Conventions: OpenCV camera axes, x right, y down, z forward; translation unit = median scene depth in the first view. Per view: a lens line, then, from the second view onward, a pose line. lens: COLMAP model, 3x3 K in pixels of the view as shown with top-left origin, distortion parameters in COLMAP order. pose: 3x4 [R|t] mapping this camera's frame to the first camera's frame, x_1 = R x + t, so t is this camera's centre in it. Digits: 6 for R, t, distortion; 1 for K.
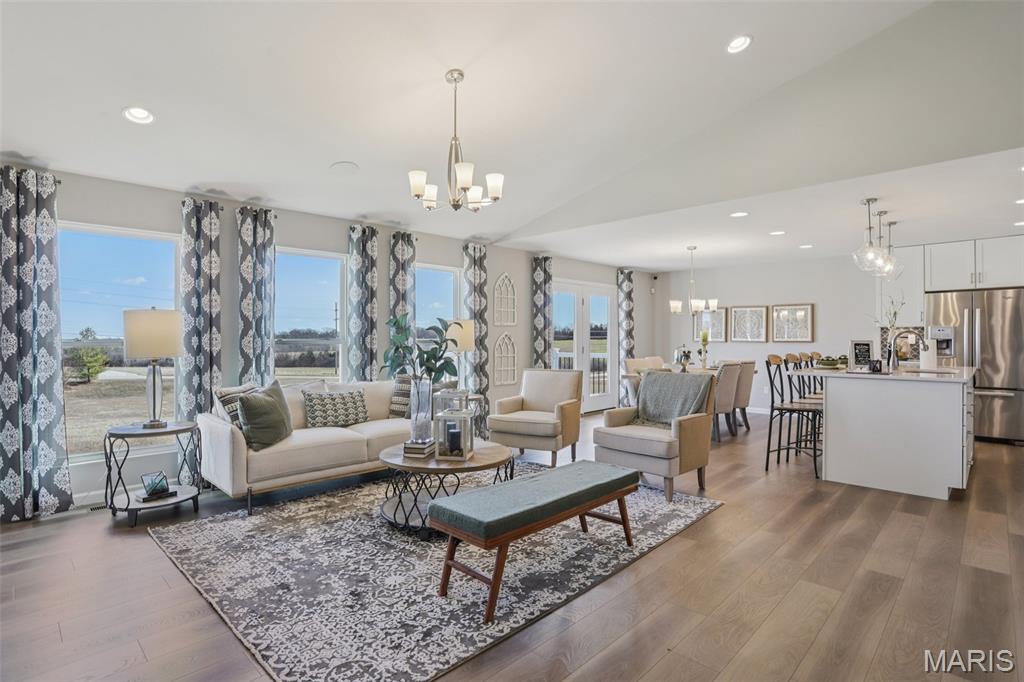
lens RADIAL K [[518.7, 0, 510.4], [0, 518.7, 344.5], [0, 0, 1]] dist [-0.047364, 0.017032]
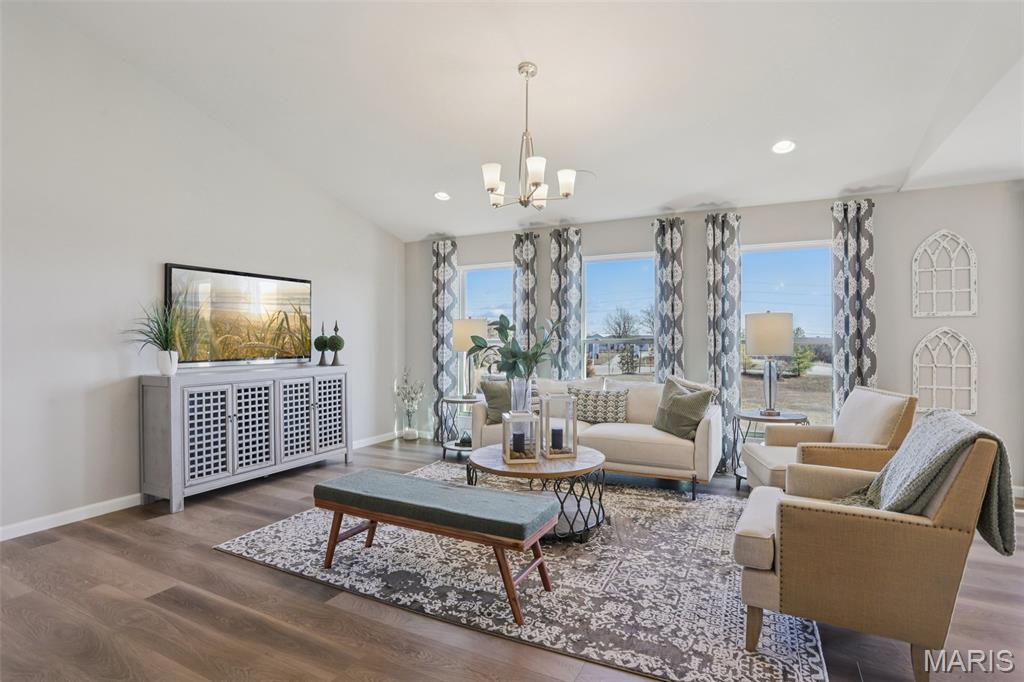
lens RADIAL K [[518.7, 0, 509.5], [0, 518.7, 337.1], [0, 0, 1]] dist [-0.047364, 0.017032]
pose [[0.281162, -0.005326, -0.959646, 0.420273], [-0.004864, 0.999964, -0.006975, -0.005658], [0.959648, 0.006629, 0.281126, 0.349980]]
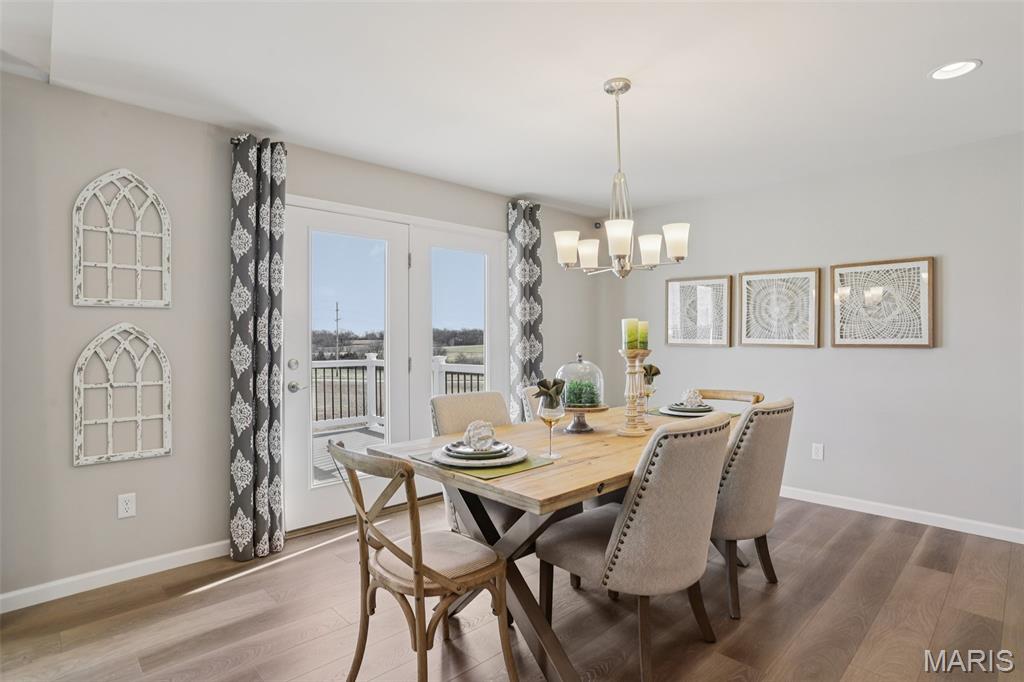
lens RADIAL K [[518.7, 0, 503.4], [0, 518.7, 345.7], [0, 0, 1]] dist [-0.047364, 0.017032]
pose [[0.998891, -0.000687, -0.047087, 0.291894], [0.000730, 0.999999, 0.000890, -0.007747], [0.047086, -0.000923, 0.998890, 0.646045]]
